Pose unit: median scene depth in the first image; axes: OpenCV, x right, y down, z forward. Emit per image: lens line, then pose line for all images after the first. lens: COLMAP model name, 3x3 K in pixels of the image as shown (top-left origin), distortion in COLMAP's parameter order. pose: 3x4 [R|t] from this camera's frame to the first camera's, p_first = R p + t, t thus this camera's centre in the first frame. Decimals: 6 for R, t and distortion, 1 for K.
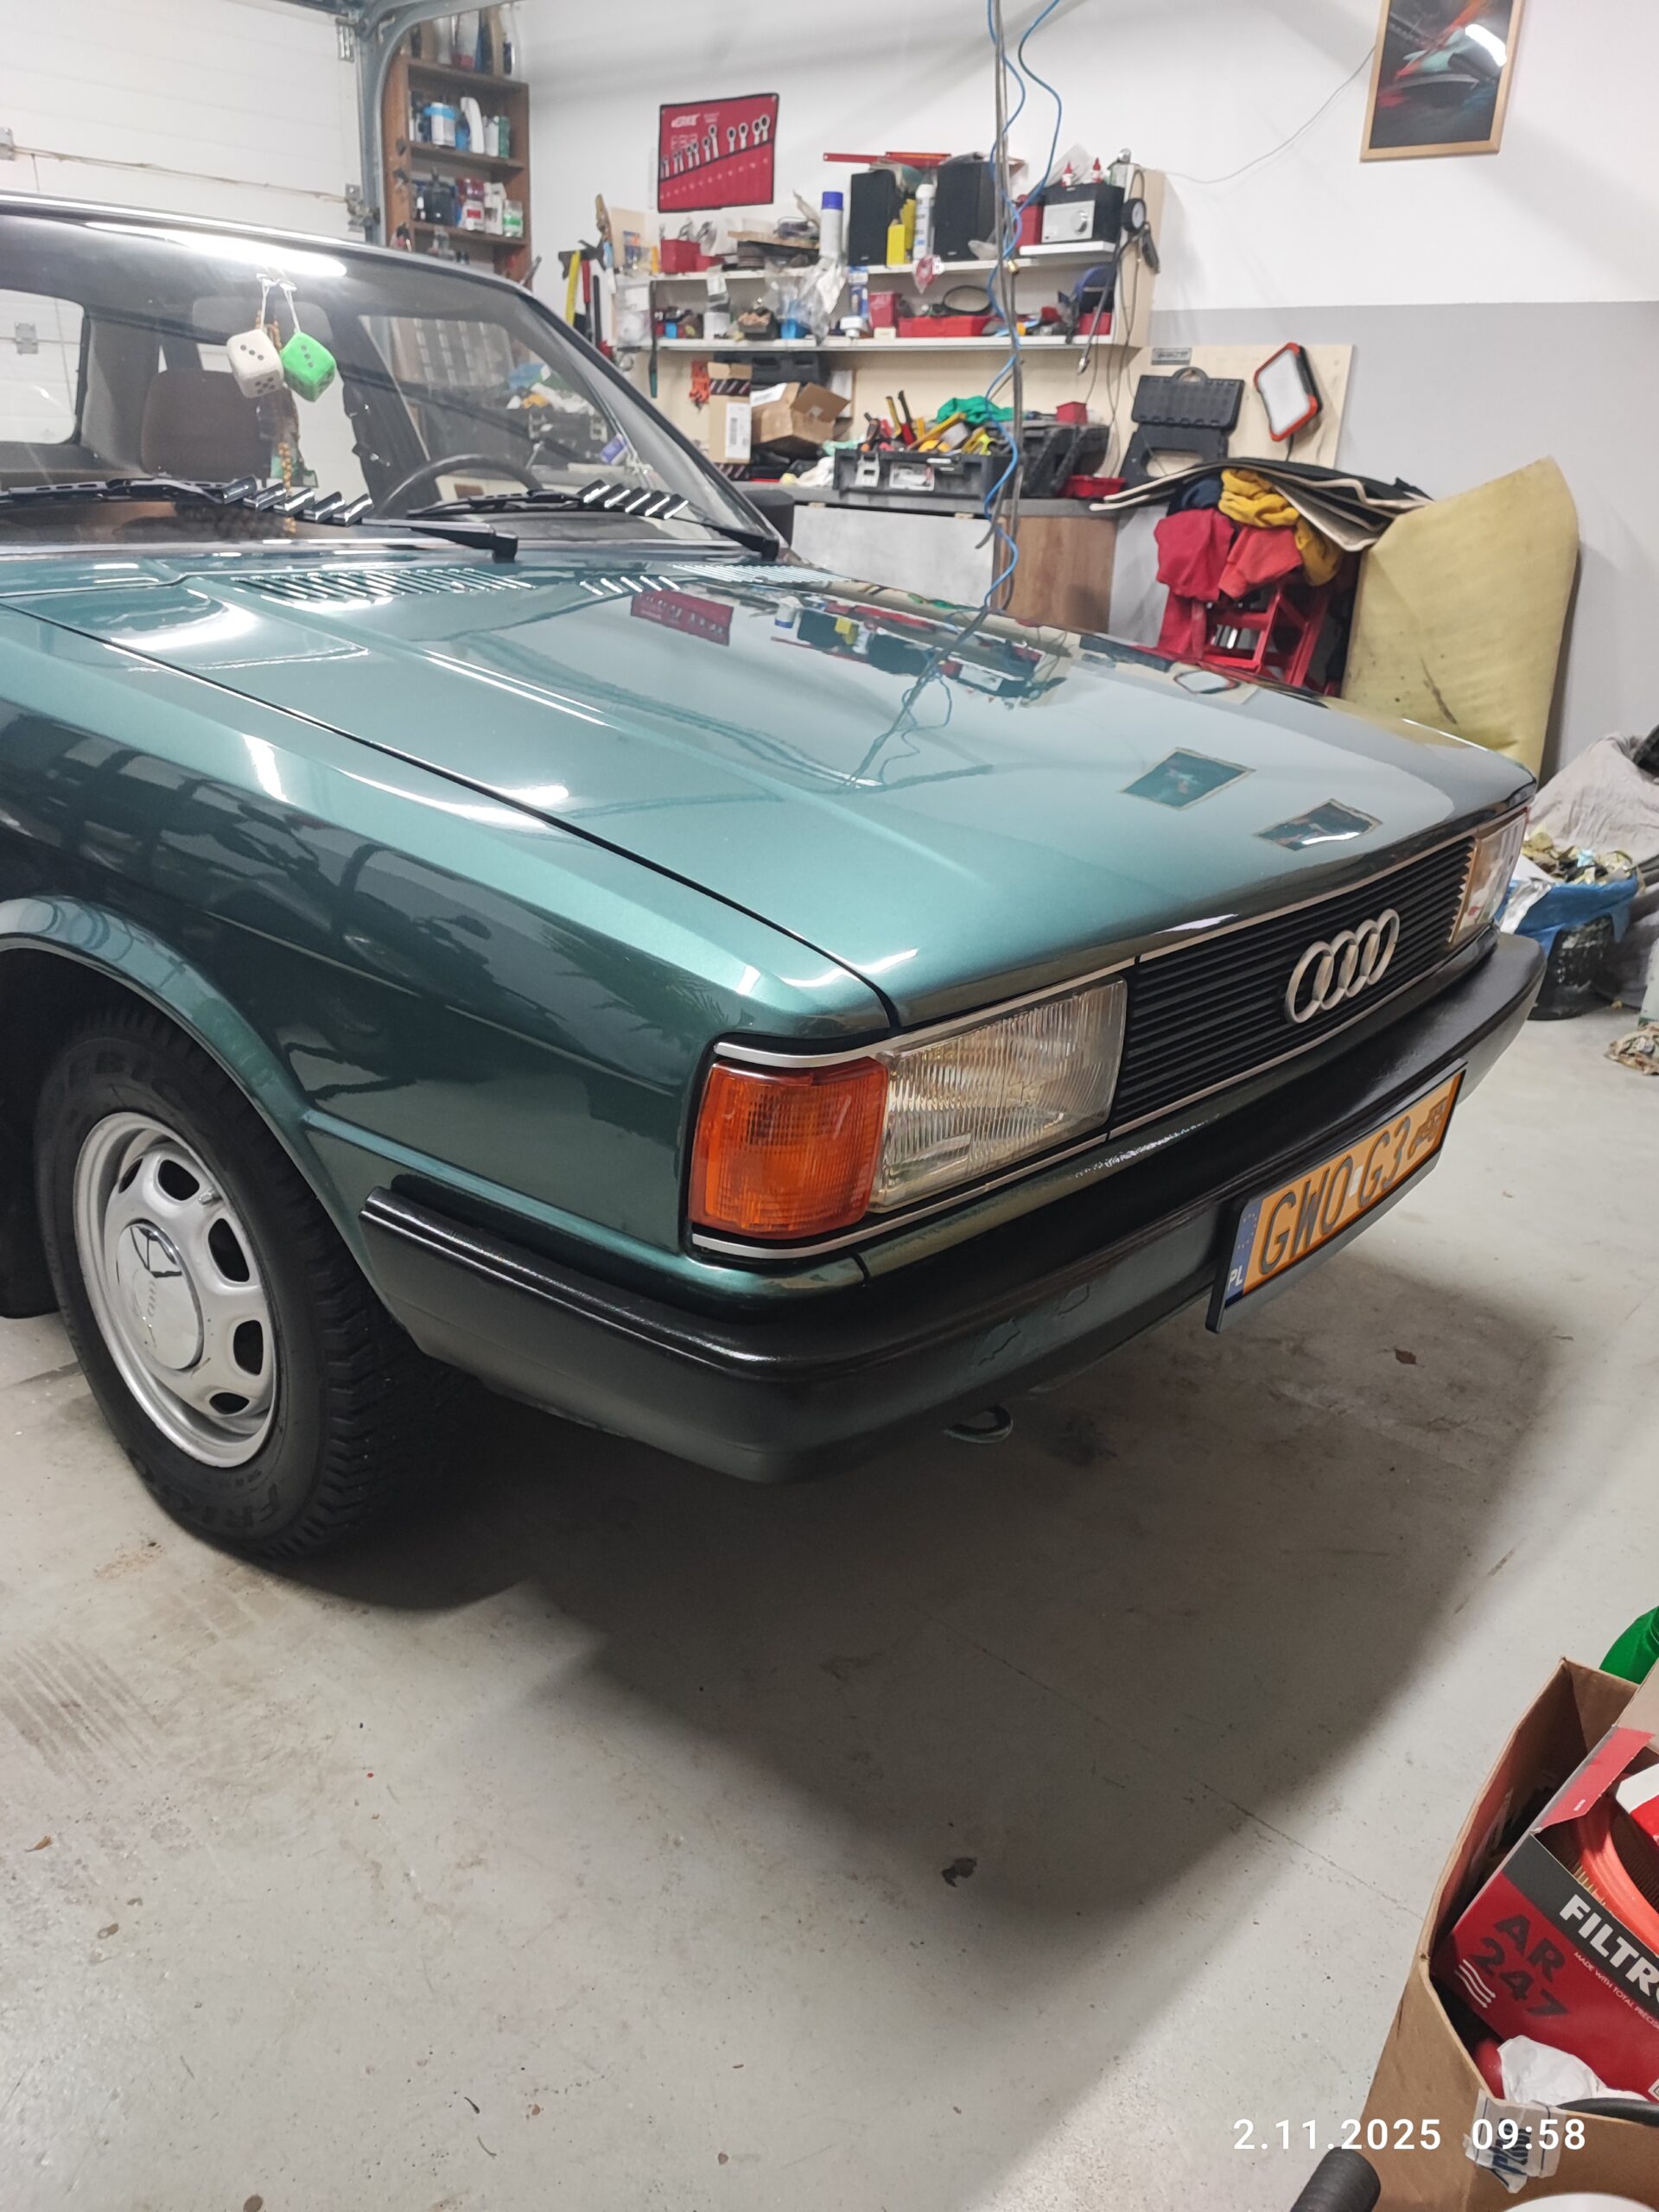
lens RADIAL K [[1694.9, 0, 821.1], [0, 1694.9, 1123.7], [0, 0, 1]] dist [0.052452, -0.074533]
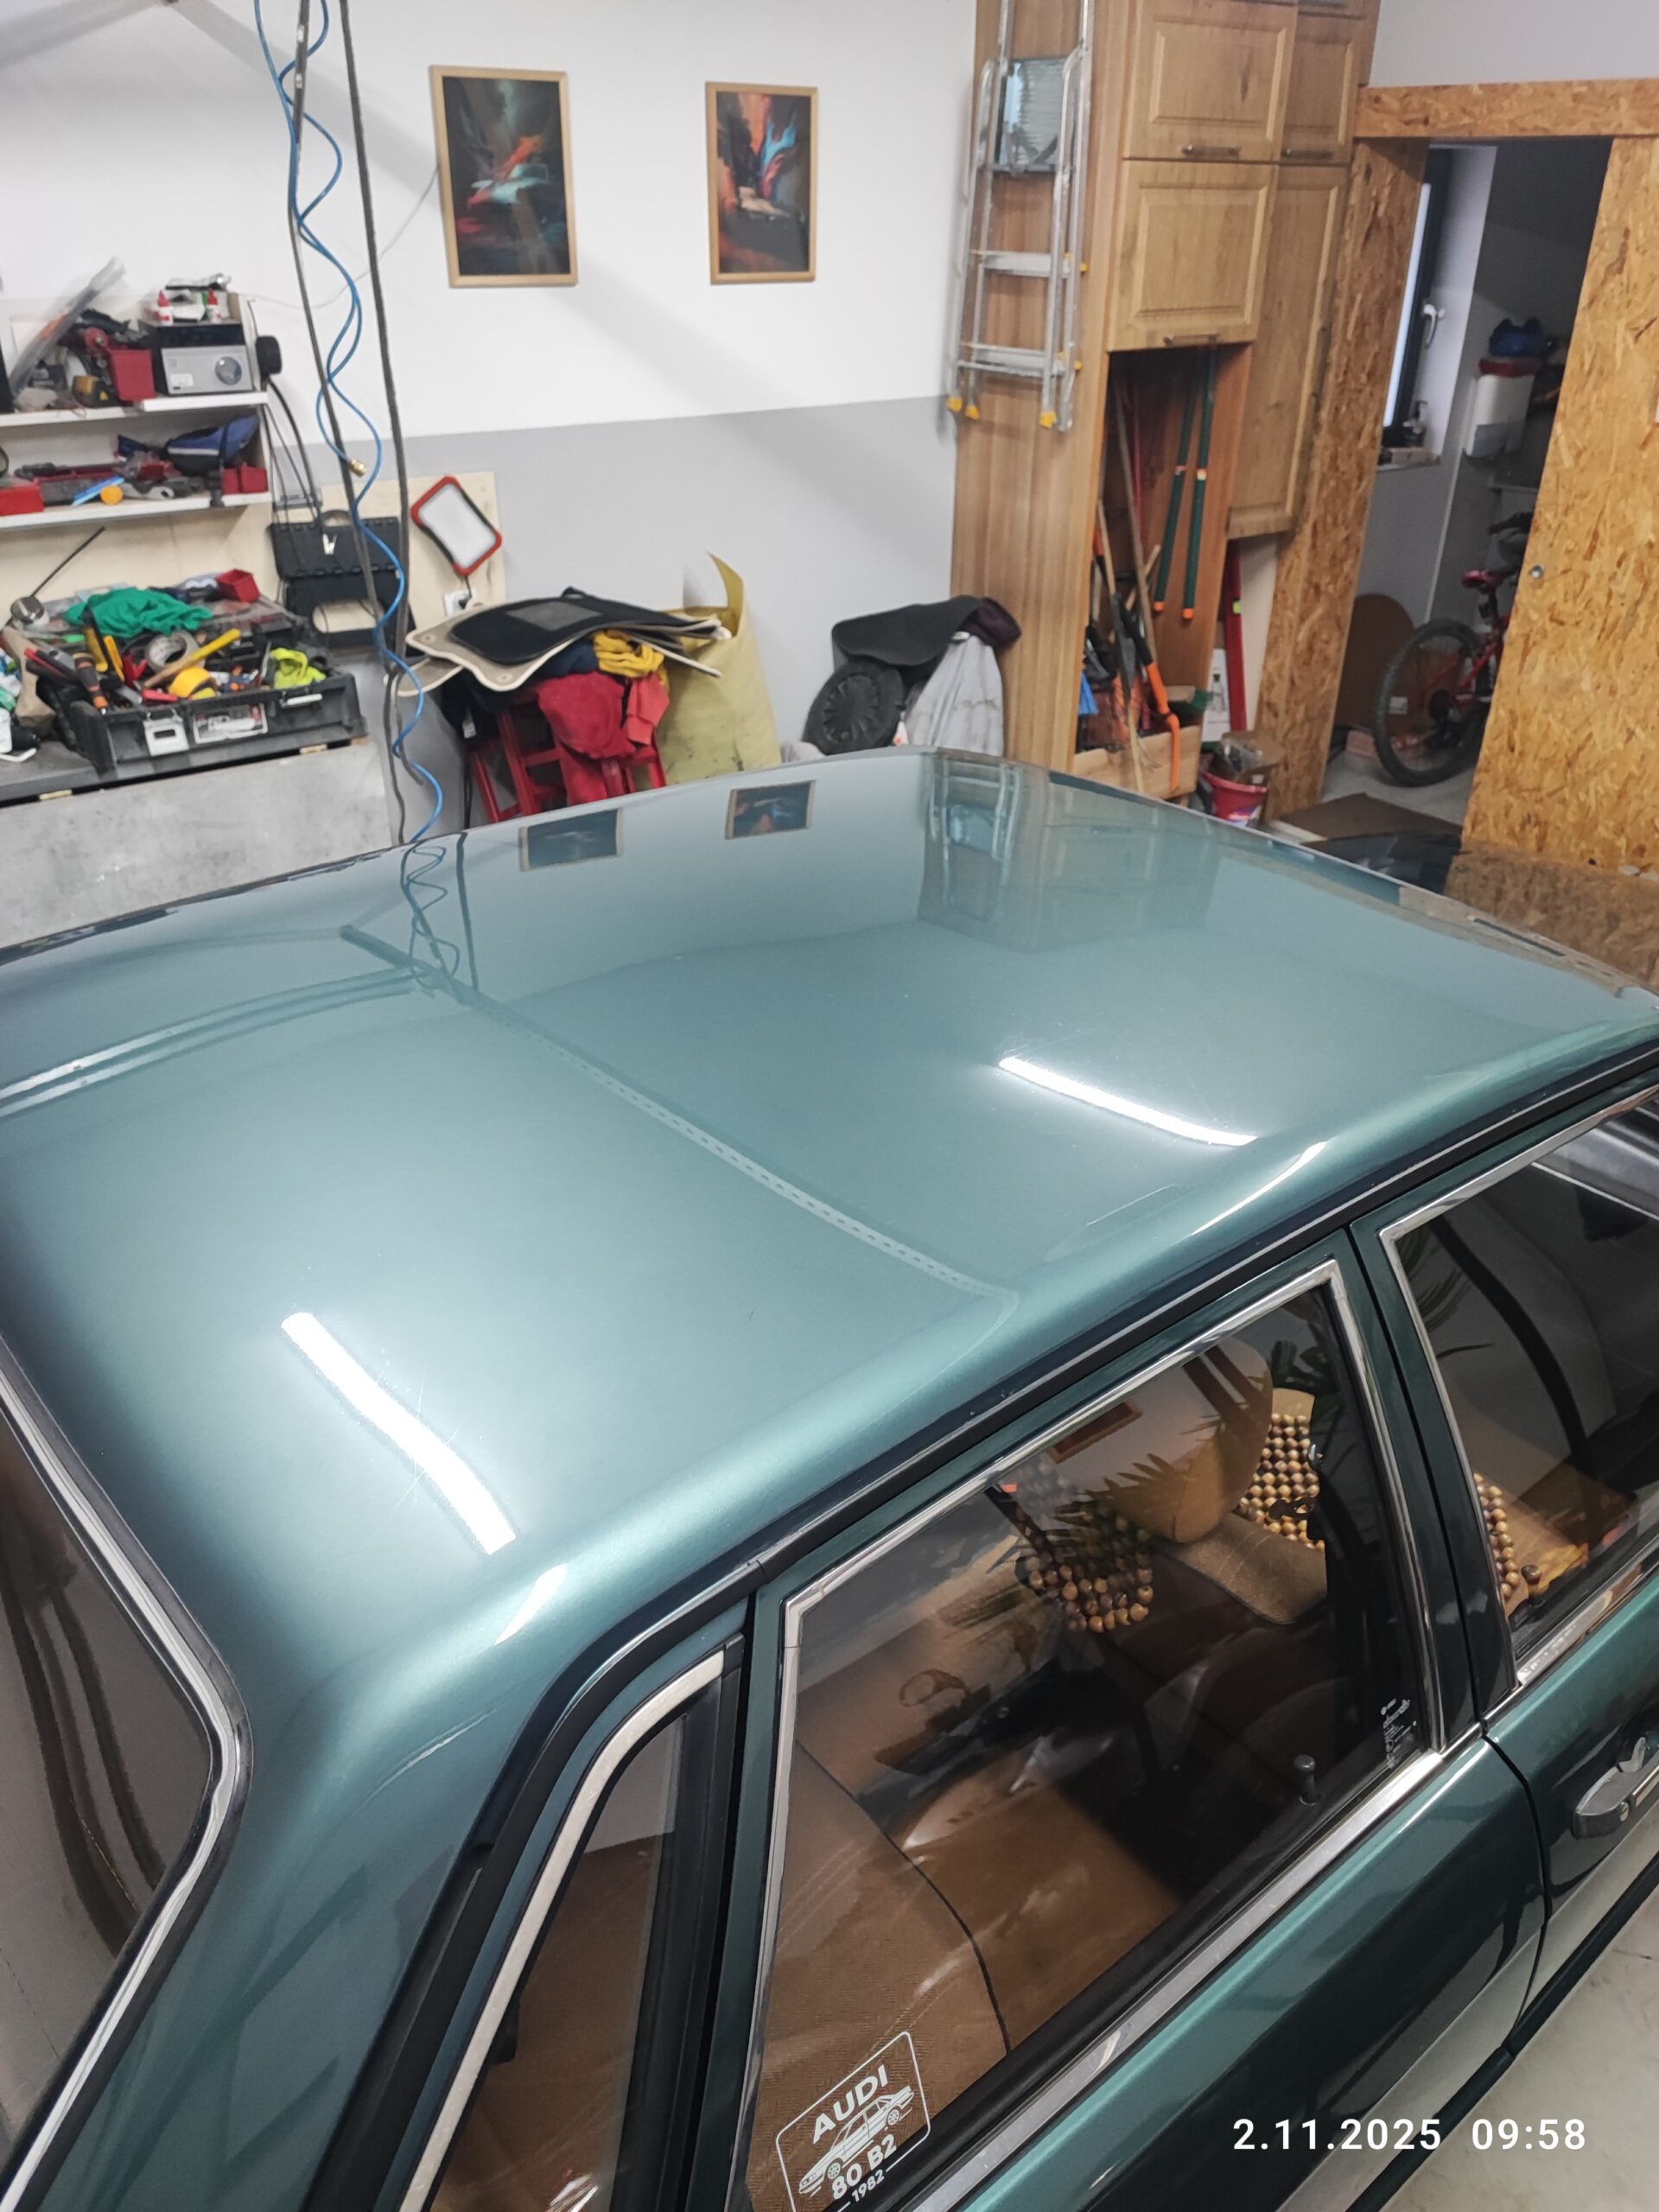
lens RADIAL K [[1605.3, 0, 835.5], [0, 1605.3, 1094.0], [0, 0, 1]] dist [0.069312, -0.087315]
pose [[0.162632, -0.518328, 0.839575, -0.557519], [0.357809, 0.823965, 0.439380, -0.427986], [-0.919524, 0.228950, 0.319465, 0.506619]]
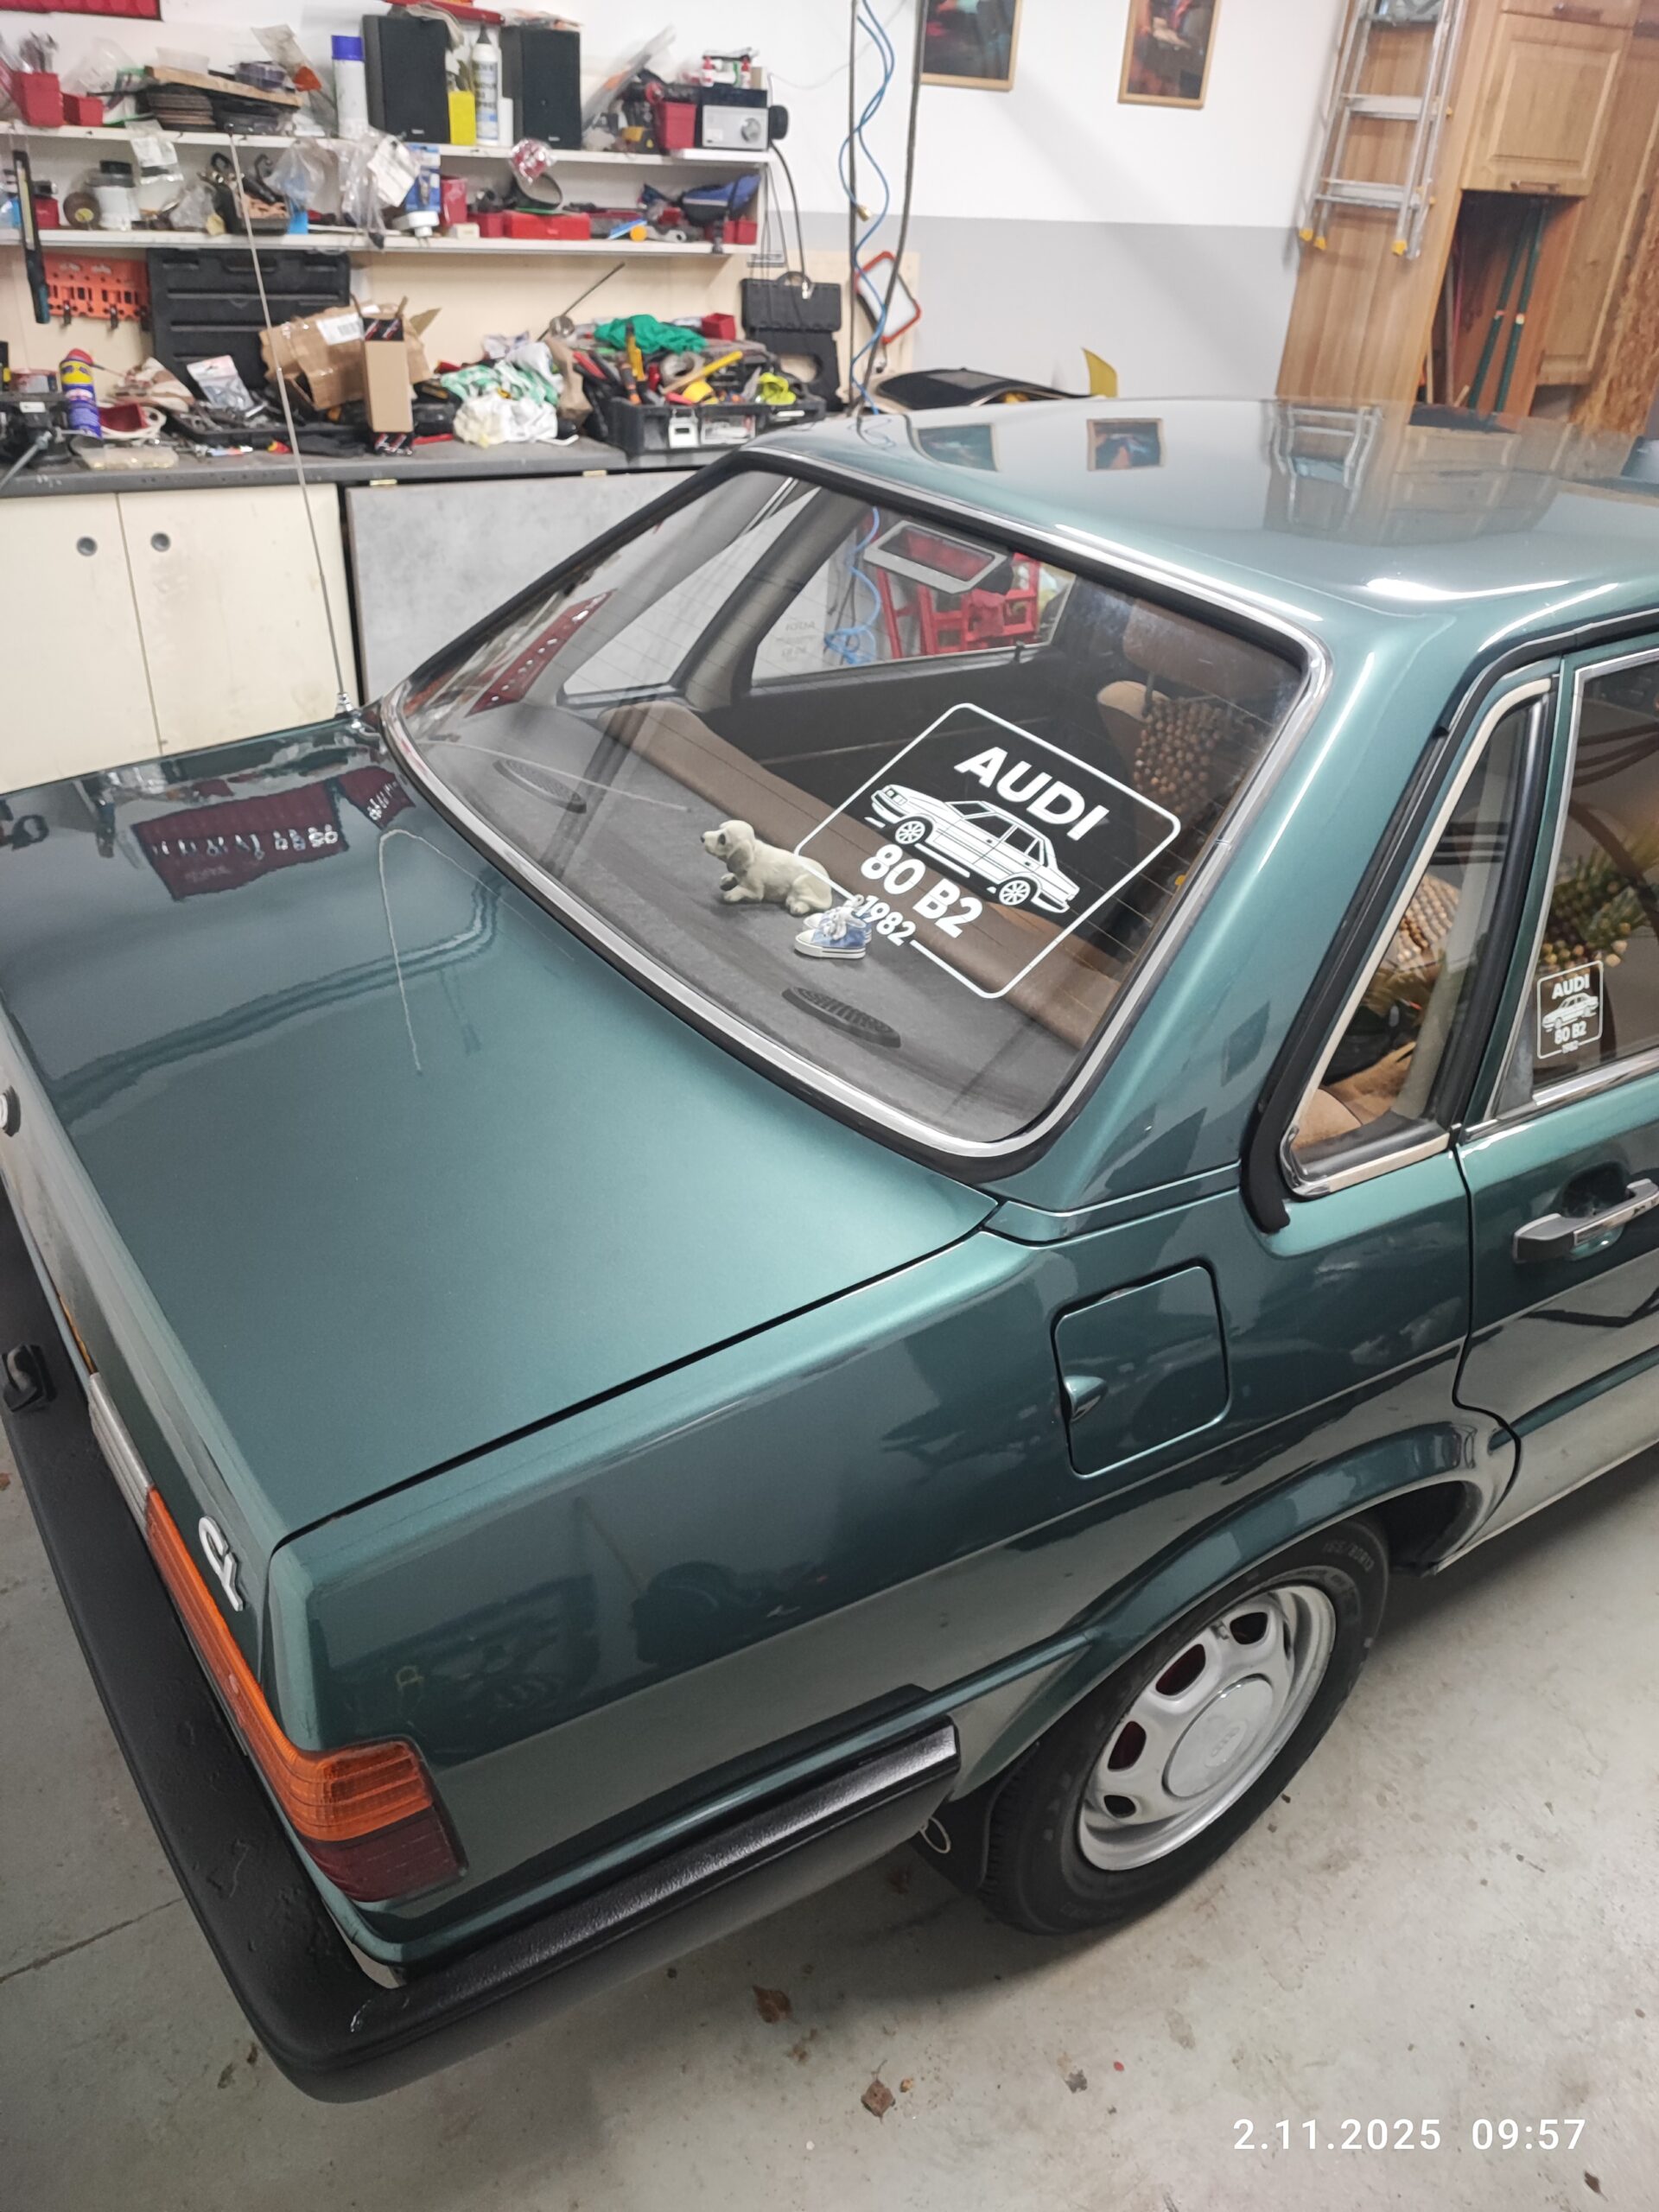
lens RADIAL K [[1605.3, 0, 835.5], [0, 1605.3, 1094.0], [0, 0, 1]] dist [0.069312, -0.087315]
pose [[0.257950, -0.524560, 0.811356, -0.766873], [0.306154, 0.840877, 0.446313, -0.414407], [-0.916369, 0.133274, 0.377501, 0.609308]]
